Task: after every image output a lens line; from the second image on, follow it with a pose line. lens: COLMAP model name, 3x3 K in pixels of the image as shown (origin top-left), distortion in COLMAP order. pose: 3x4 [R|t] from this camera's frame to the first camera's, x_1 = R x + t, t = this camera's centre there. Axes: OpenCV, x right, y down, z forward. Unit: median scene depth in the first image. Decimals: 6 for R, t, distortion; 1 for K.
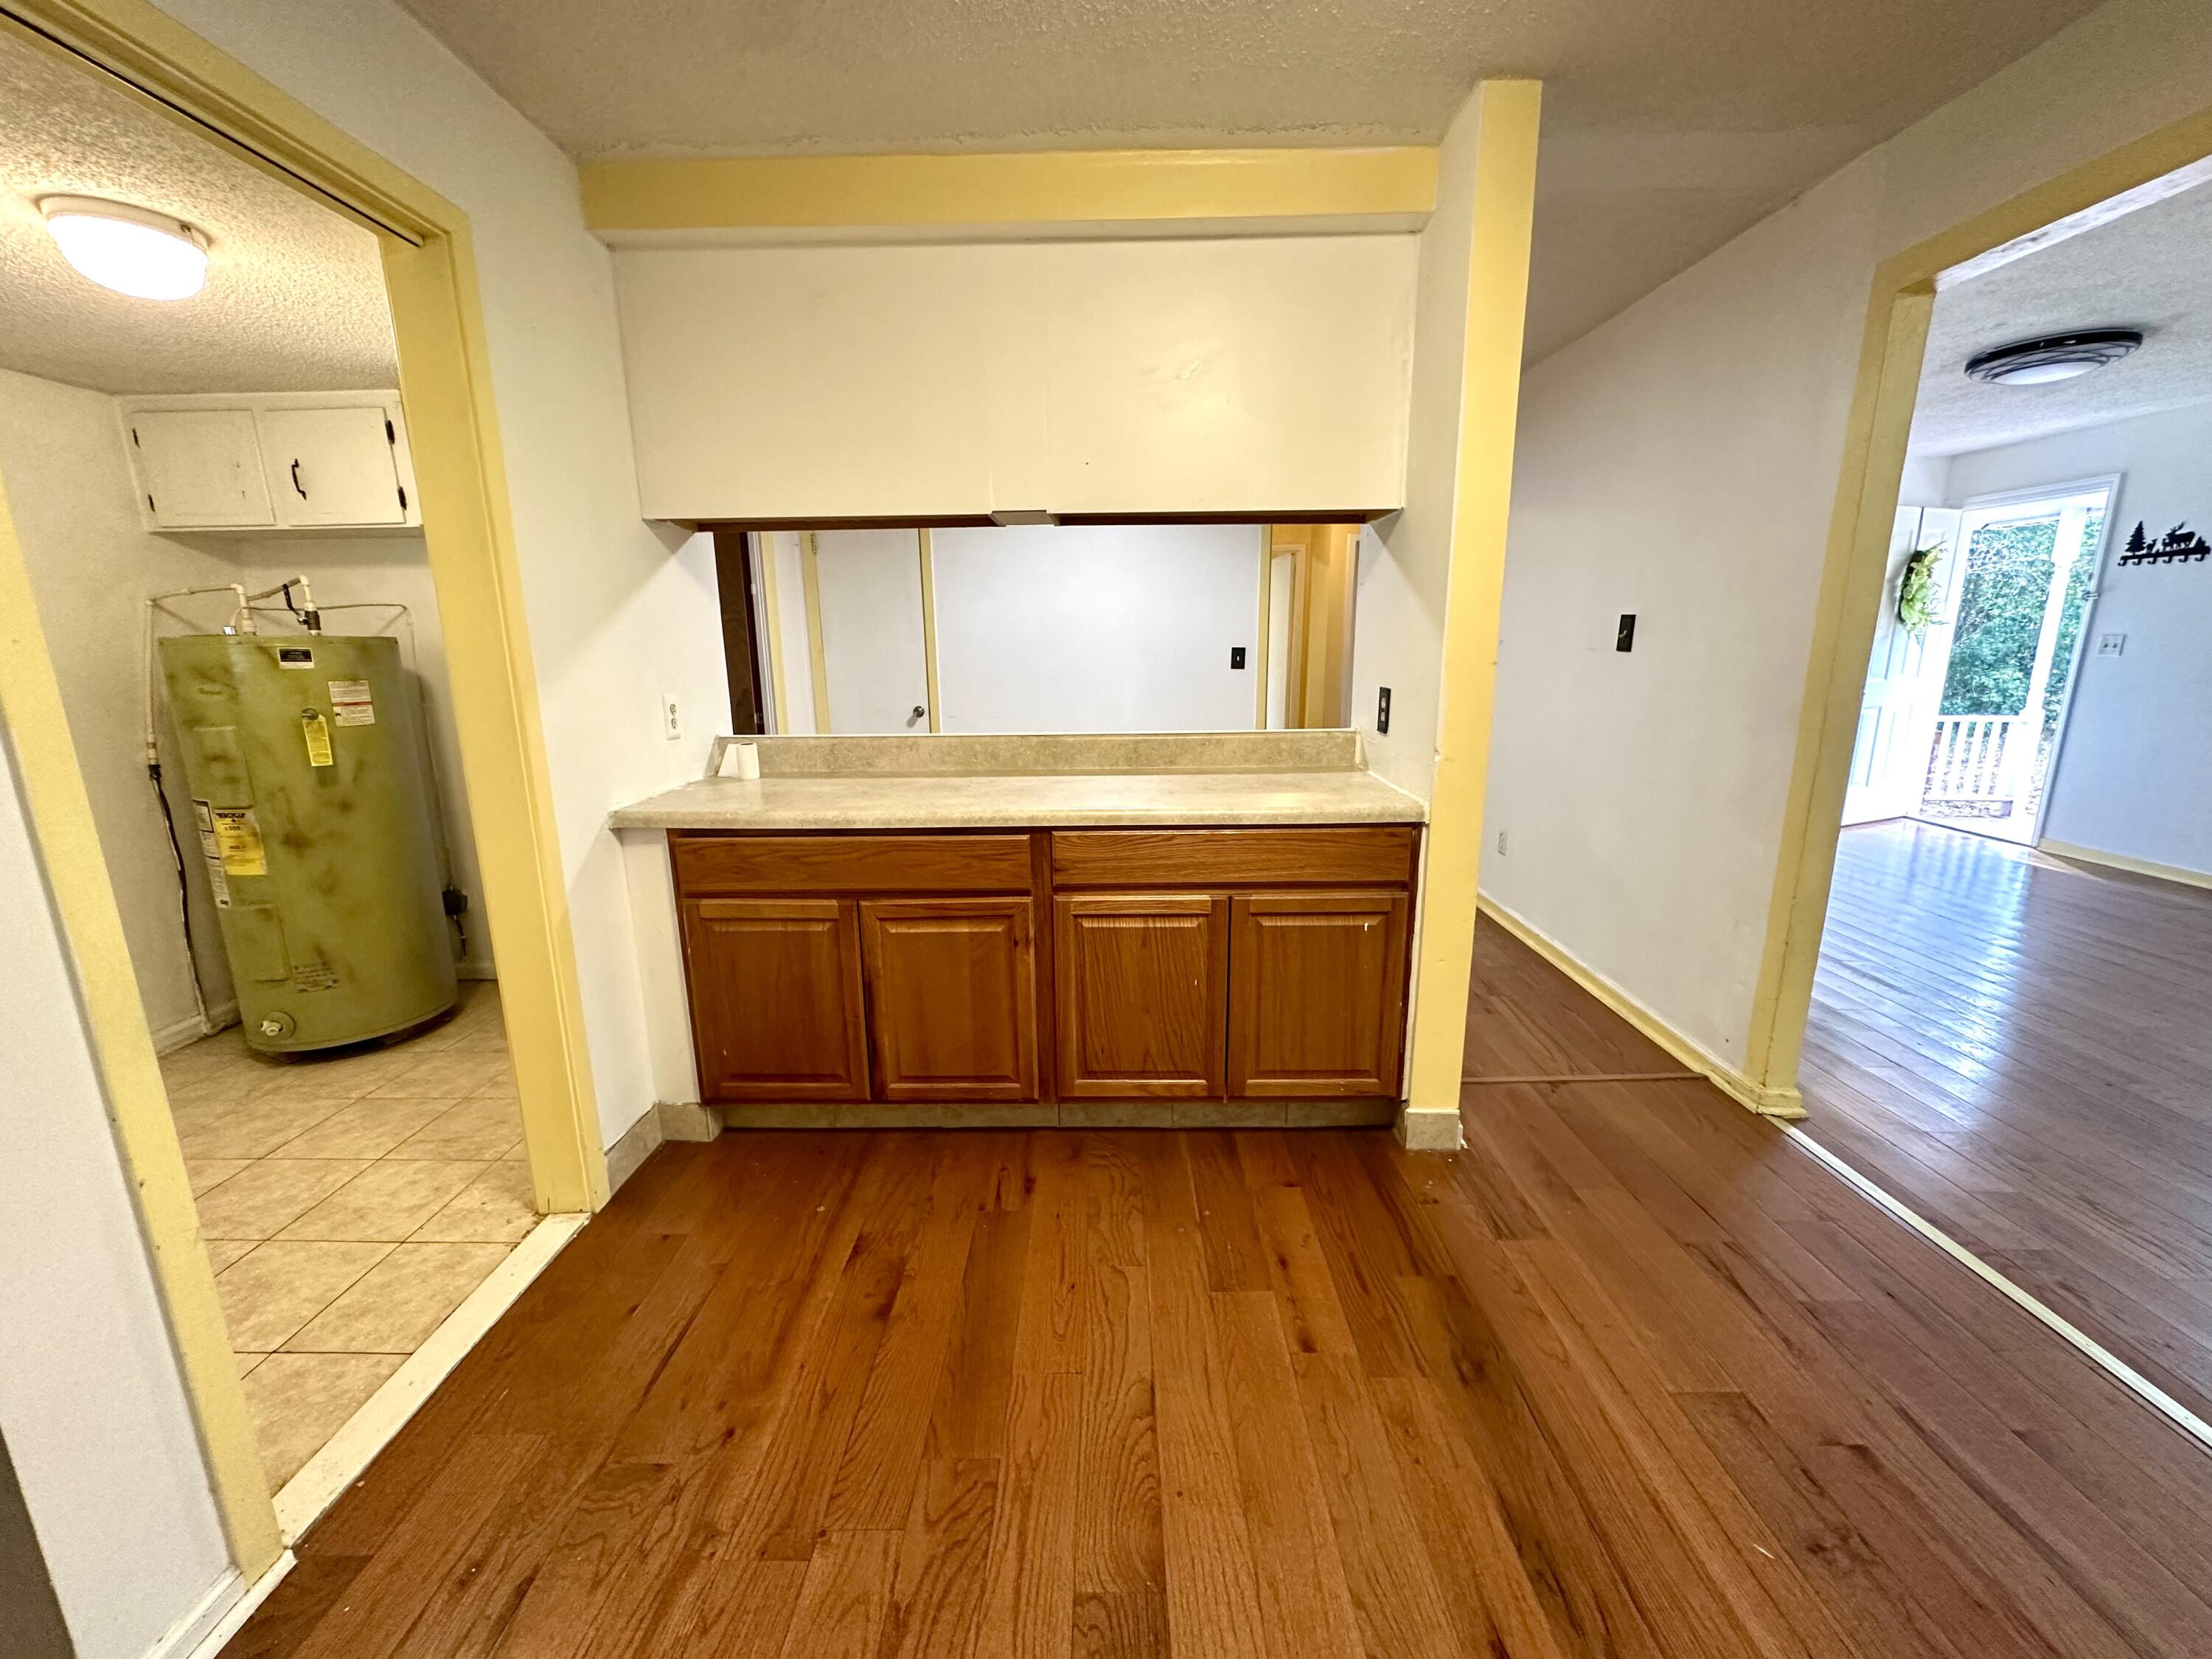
lens RADIAL K [[879.0, 0, 1104.4], [0, 879.0, 823.6], [0, 0, 1]] dist [-0.001369, 0.000560]
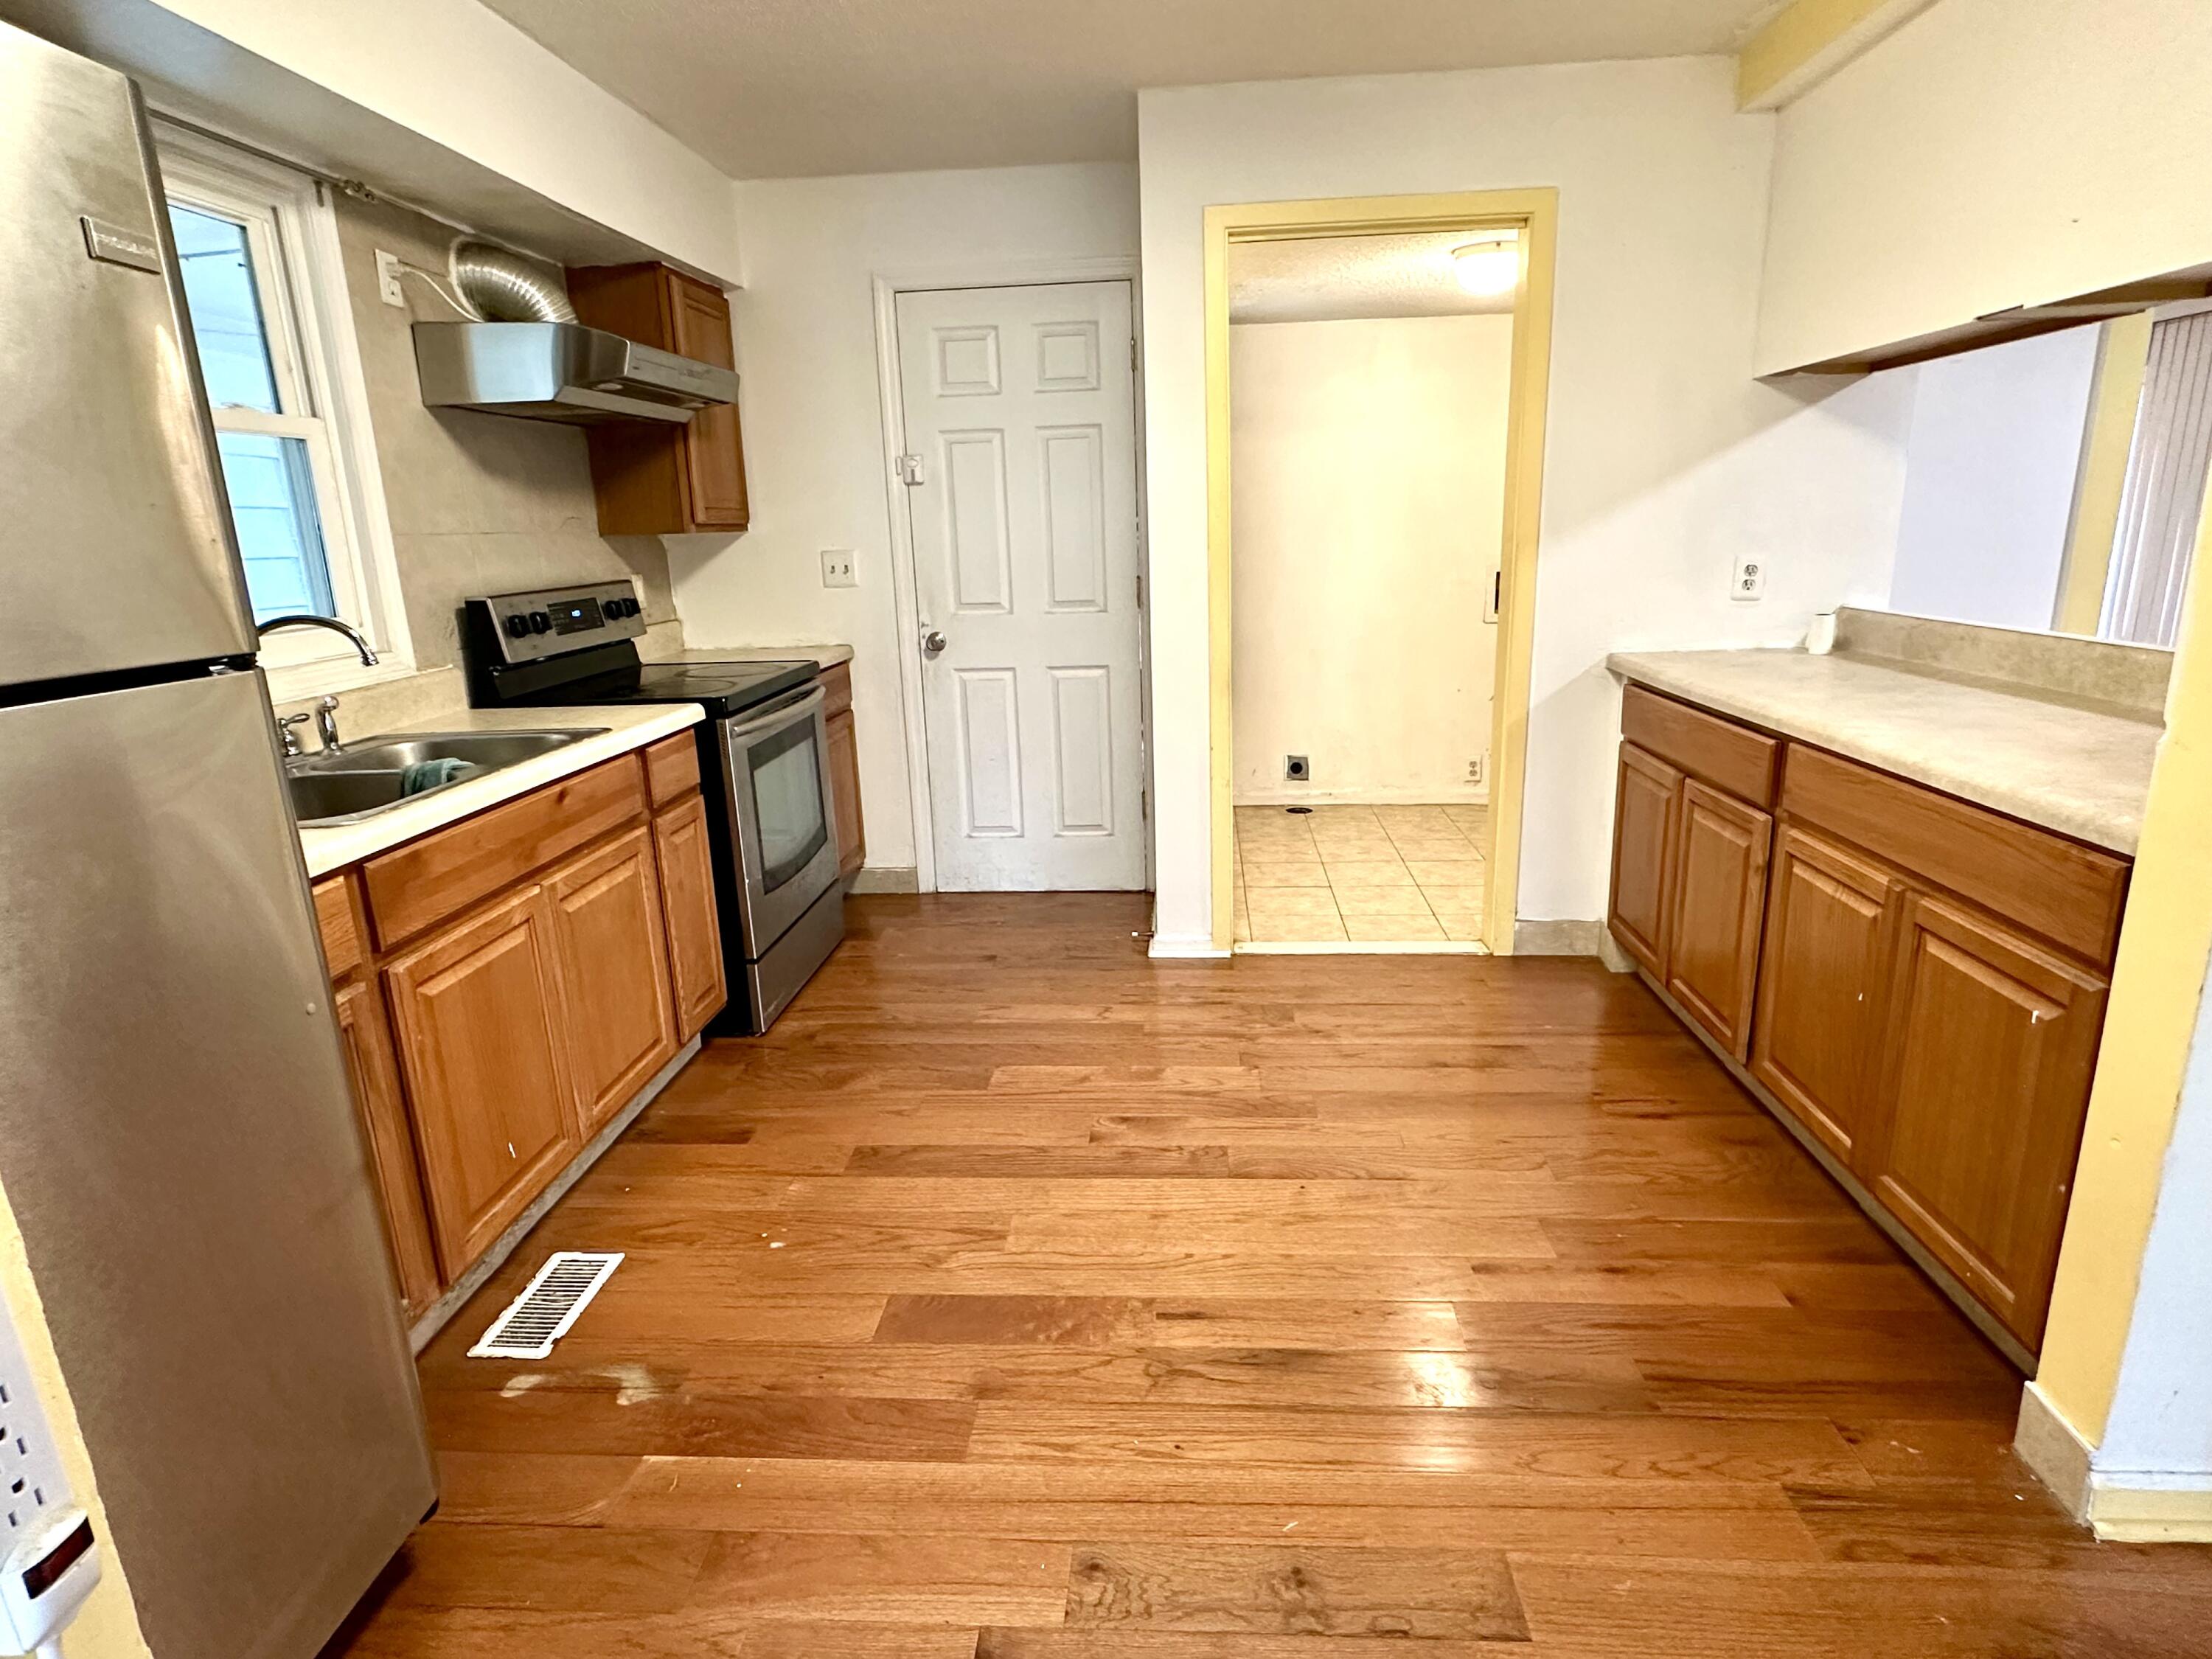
lens RADIAL K [[1182.9, 0, 1106.7], [0, 1182.9, 829.2], [0, 0, 1]] dist [-0.000053, 0.000392]
pose [[-0.059700, 0.262455, -0.963096, 0.839234], [-0.174726, 0.947174, 0.268947, -0.078261], [0.982806, 0.184334, -0.010689, 0.326836]]
